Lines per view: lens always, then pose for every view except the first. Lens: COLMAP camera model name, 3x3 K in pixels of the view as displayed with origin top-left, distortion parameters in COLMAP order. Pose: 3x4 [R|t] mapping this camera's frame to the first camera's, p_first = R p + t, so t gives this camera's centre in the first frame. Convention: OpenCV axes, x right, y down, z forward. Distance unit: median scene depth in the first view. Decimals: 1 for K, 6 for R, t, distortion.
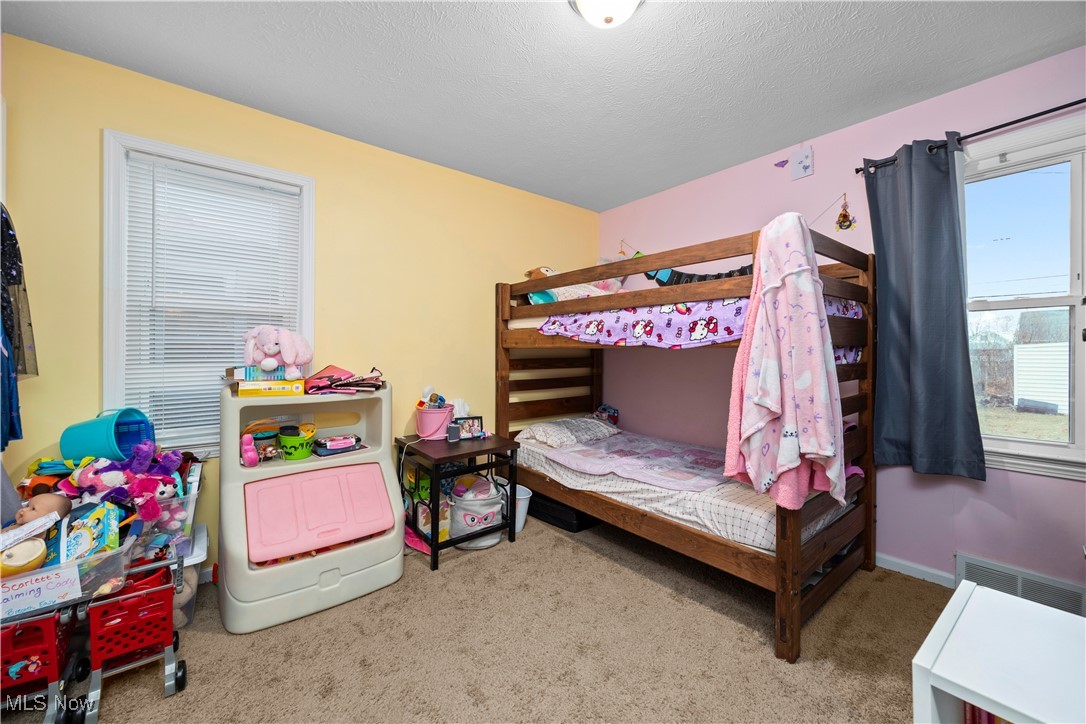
lens RADIAL K [[424.4, 0, 541.3], [0, 424.4, 357.2], [0, 0, 1]] dist [0.004158, -0.000932]
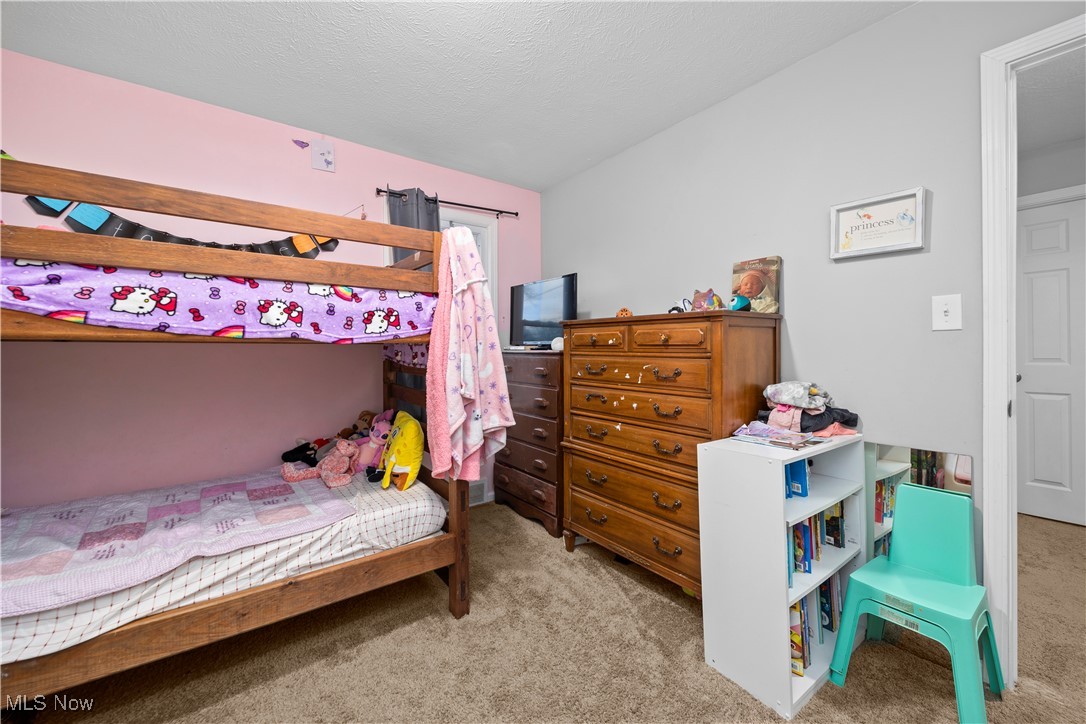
lens RADIAL K [[424.4, 0, 540.8], [0, 424.4, 352.3], [0, 0, 1]] dist [0.004158, -0.000932]
pose [[0.046766, -0.010483, 0.998851, -0.444677], [0.013304, 0.999863, 0.009871, -0.005932], [-0.998817, 0.012827, 0.046899, 0.585211]]
